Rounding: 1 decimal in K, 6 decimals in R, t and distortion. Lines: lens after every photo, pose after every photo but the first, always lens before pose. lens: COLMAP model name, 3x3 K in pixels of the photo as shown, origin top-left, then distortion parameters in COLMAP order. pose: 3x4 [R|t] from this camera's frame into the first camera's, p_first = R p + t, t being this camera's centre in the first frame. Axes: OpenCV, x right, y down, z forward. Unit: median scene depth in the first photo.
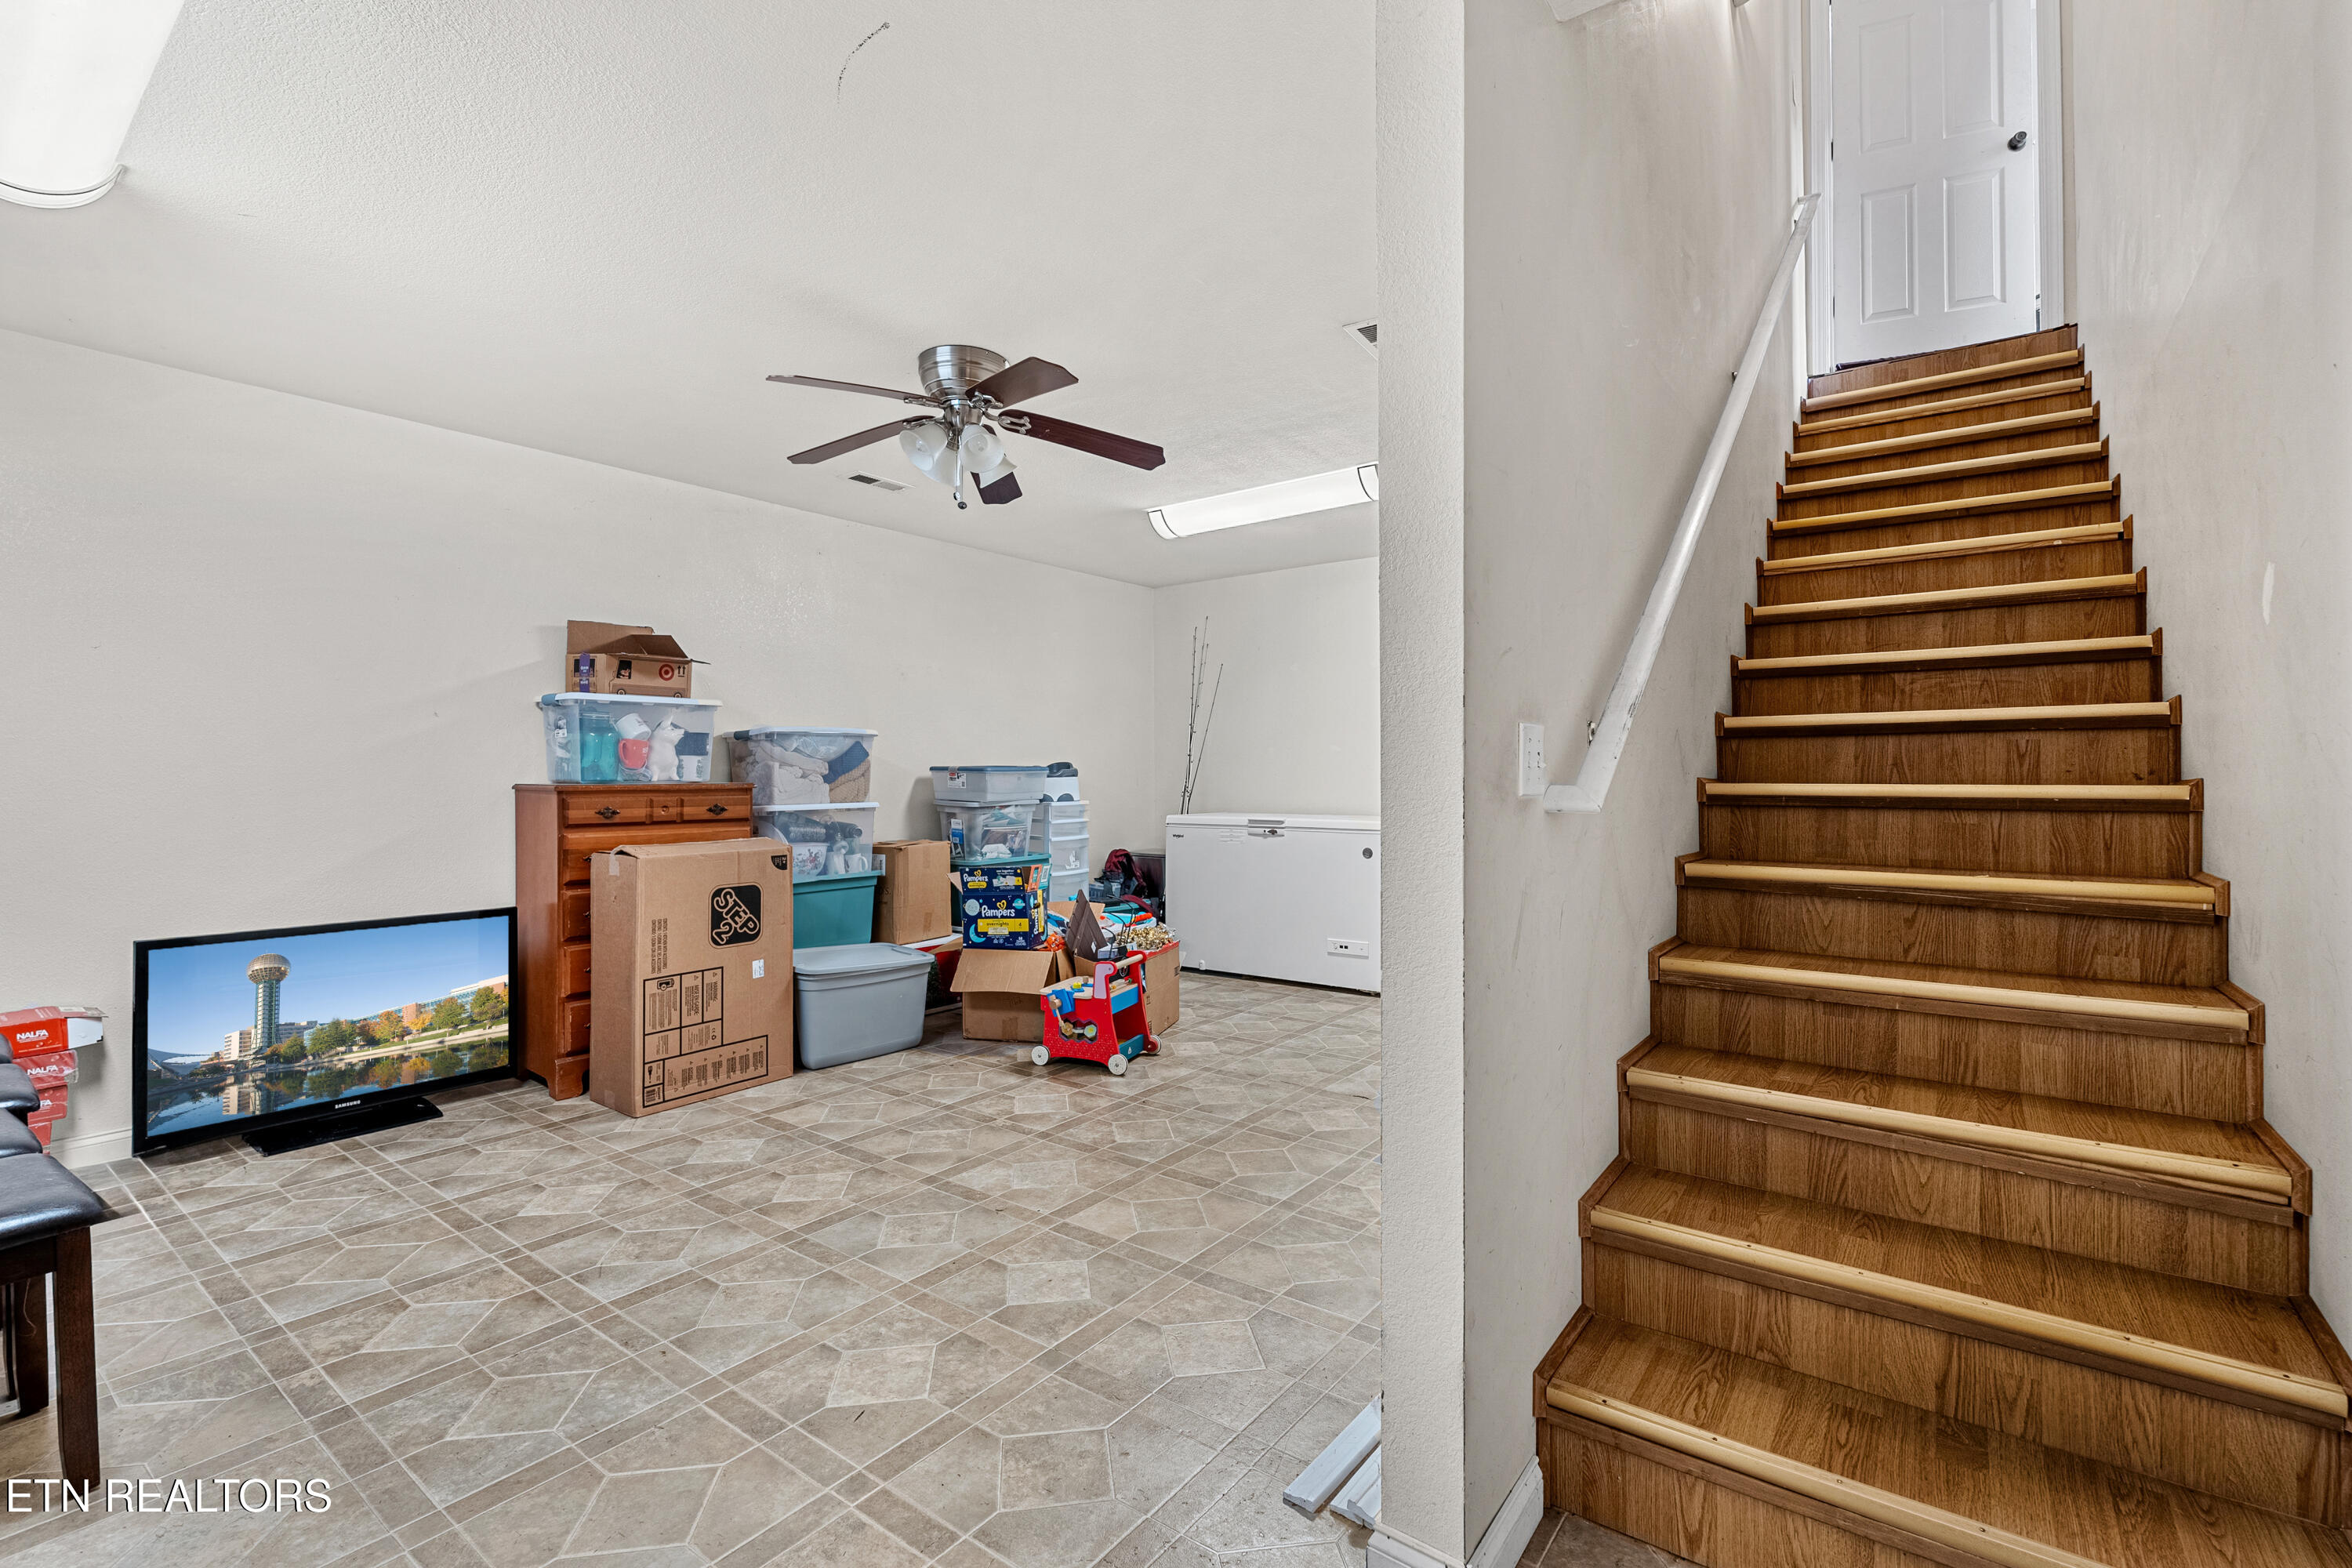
lens RADIAL K [[1034.8, 0, 1182.4], [0, 1034.8, 761.6], [0, 0, 1]] dist [-0.001976, -0.002373]
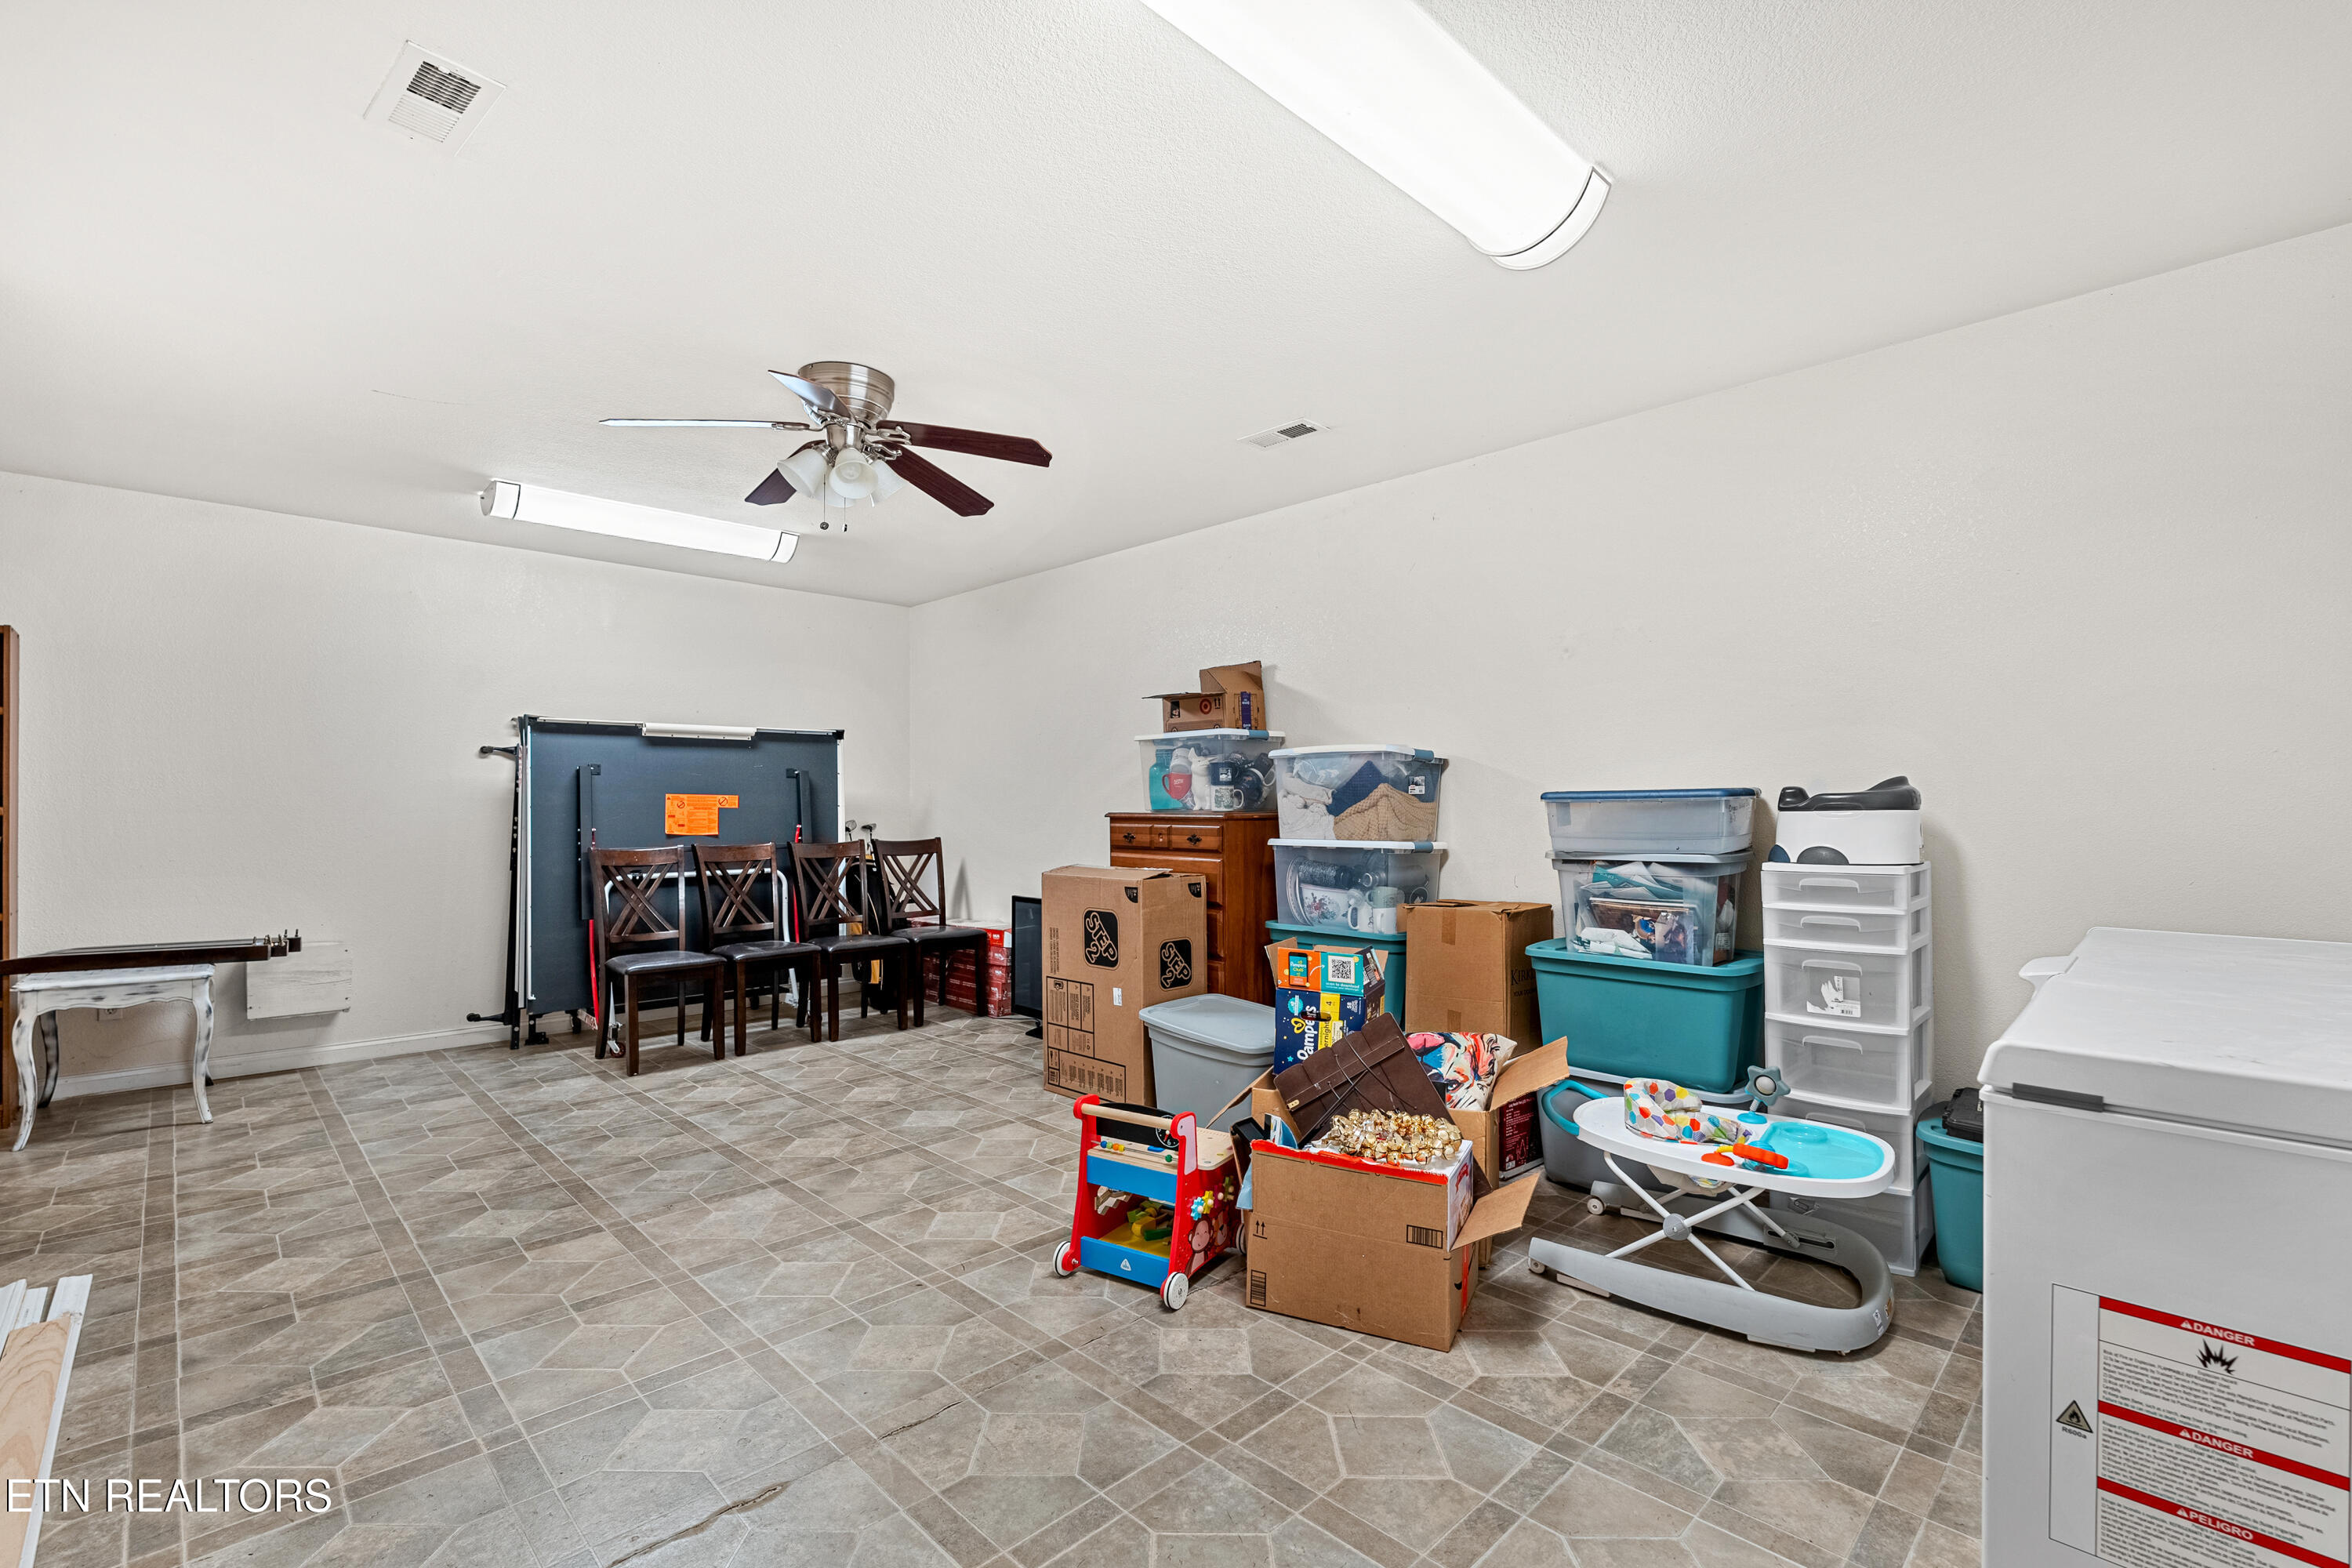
lens RADIAL K [[1034.8, 0, 1169.6], [0, 1034.8, 795.3], [0, 0, 1]] dist [-0.001976, -0.002373]
pose [[-0.159888, -0.007913, -0.987103, 0.672121], [0.012678, 0.999869, -0.010069, 0.016900], [0.987054, -0.014124, -0.159767, 1.404826]]
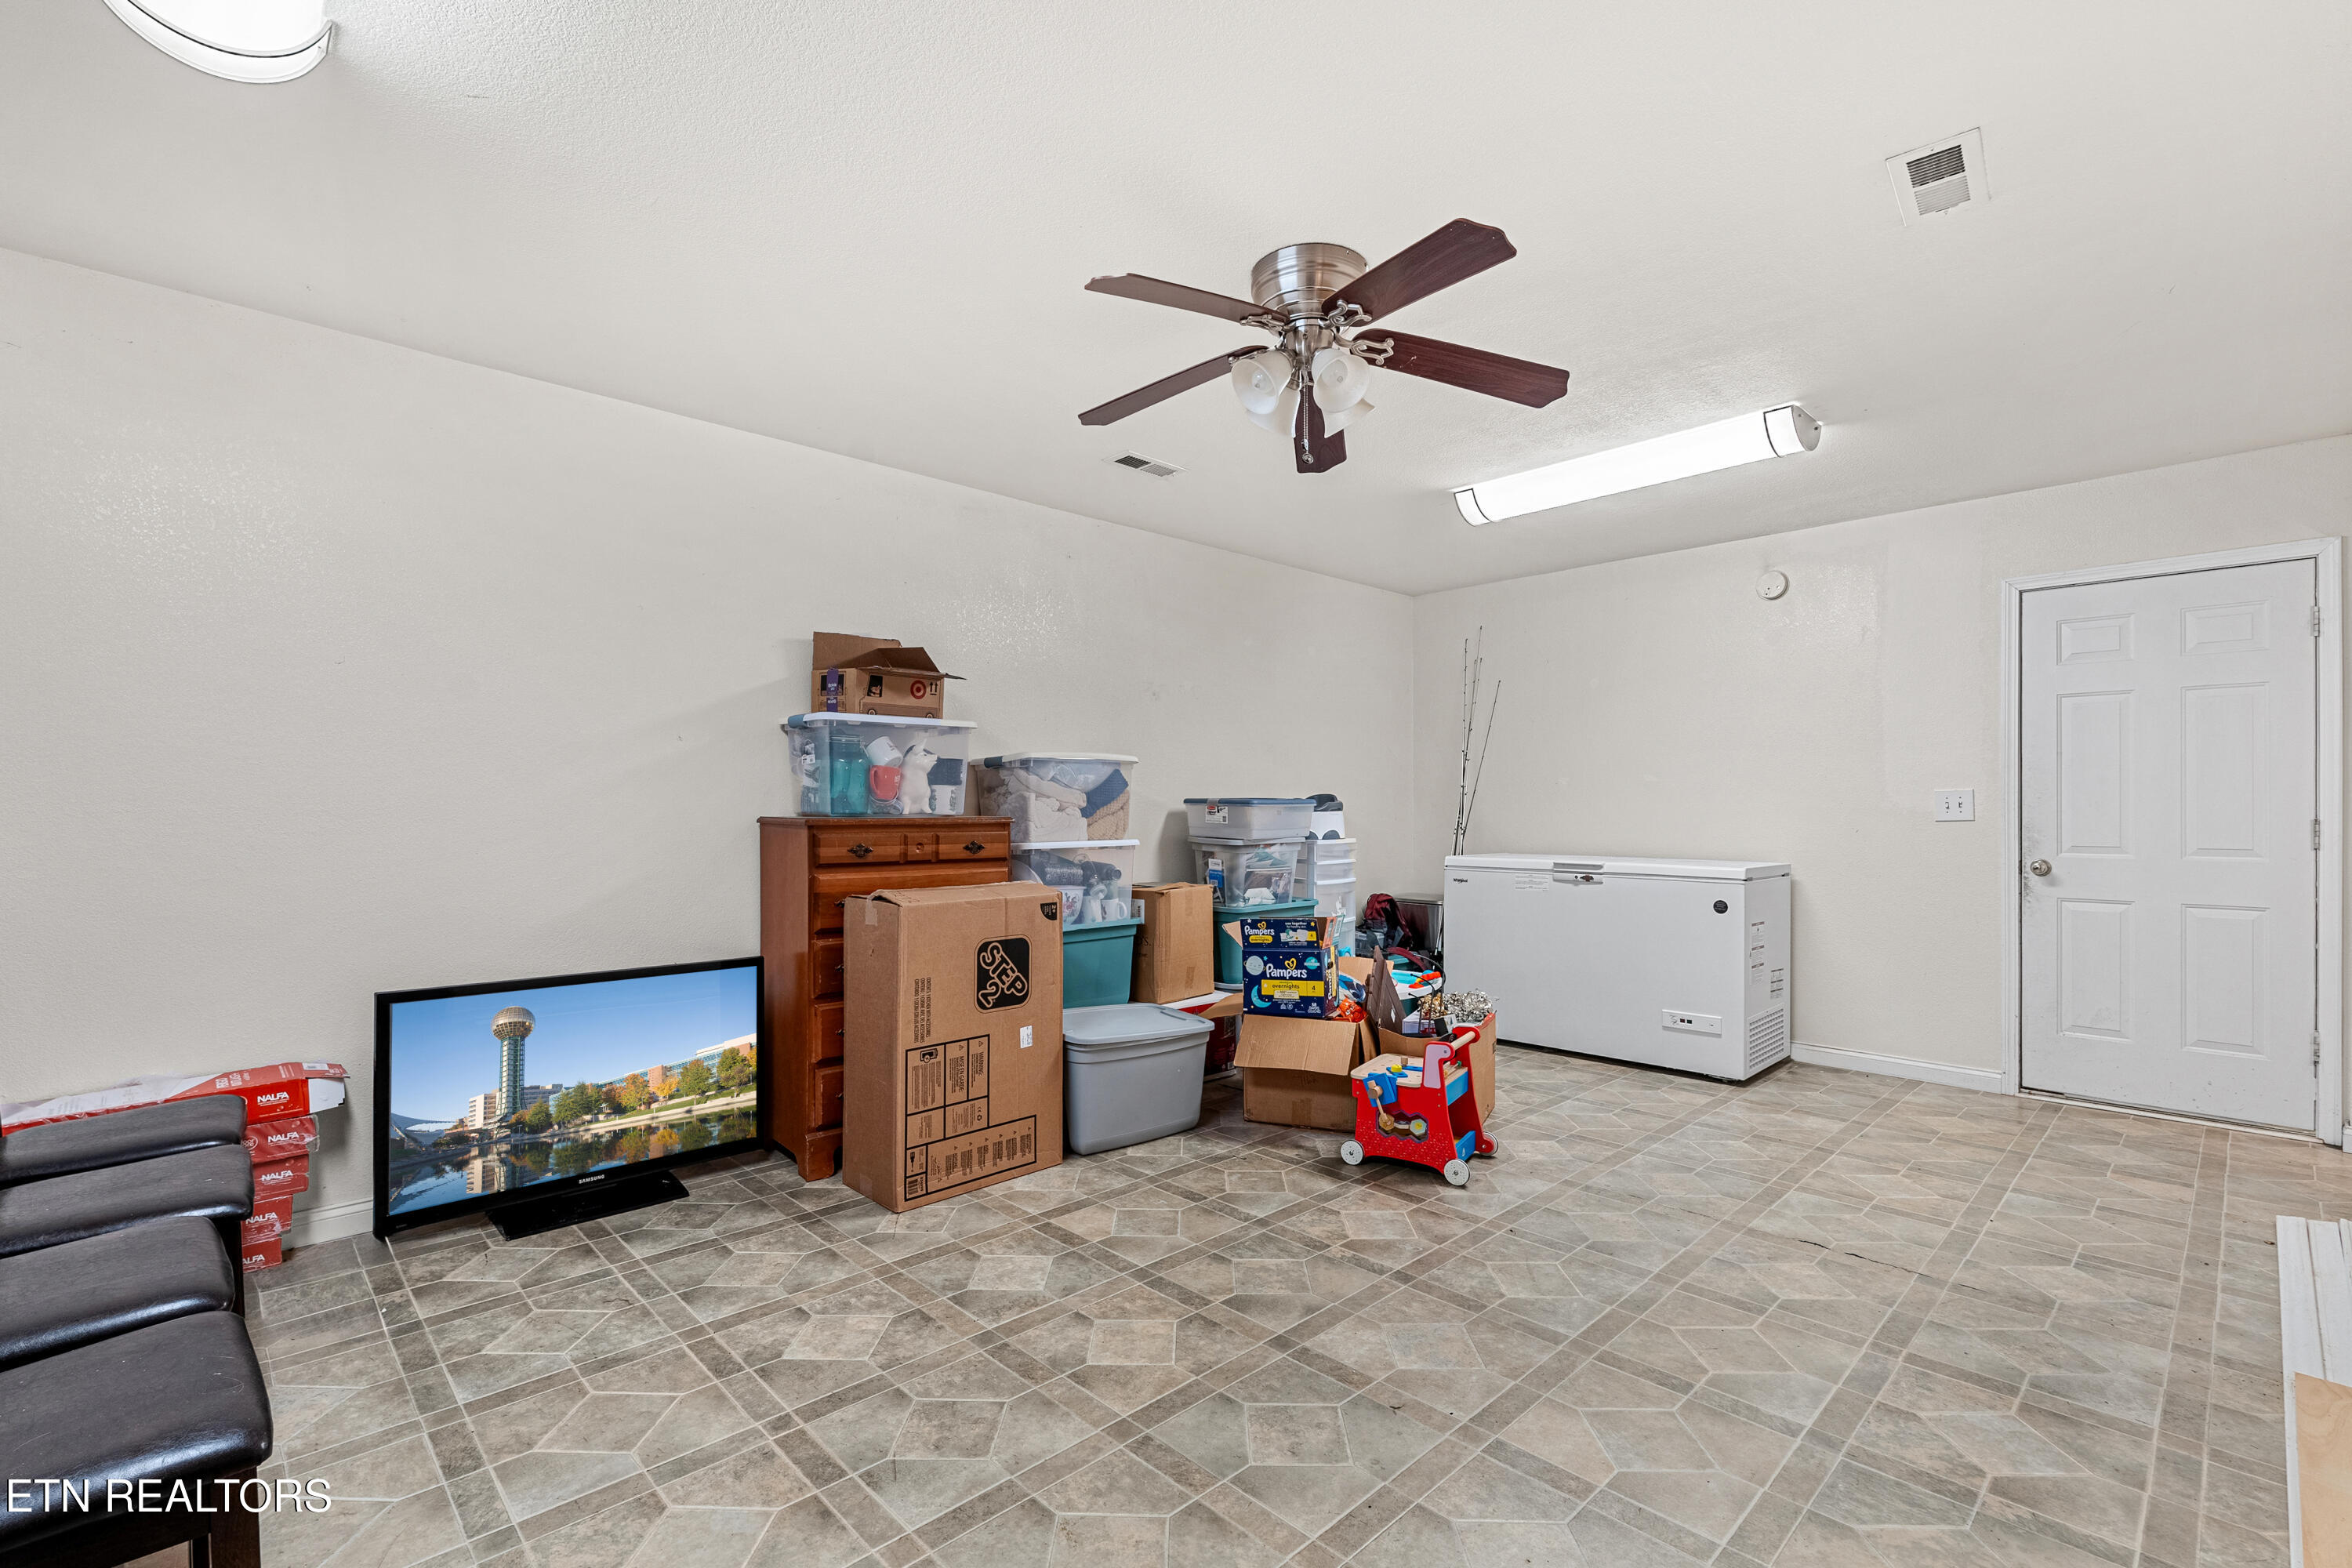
lens RADIAL K [[1034.8, 0, 1173.1], [0, 1034.8, 799.1], [0, 0, 1]] dist [-0.001976, -0.002373]
pose [[0.985787, 0.002181, -0.167989, -0.173605], [-0.001552, 0.999991, 0.003876, 0.002864], [0.167996, -0.003560, 0.985781, 0.214988]]
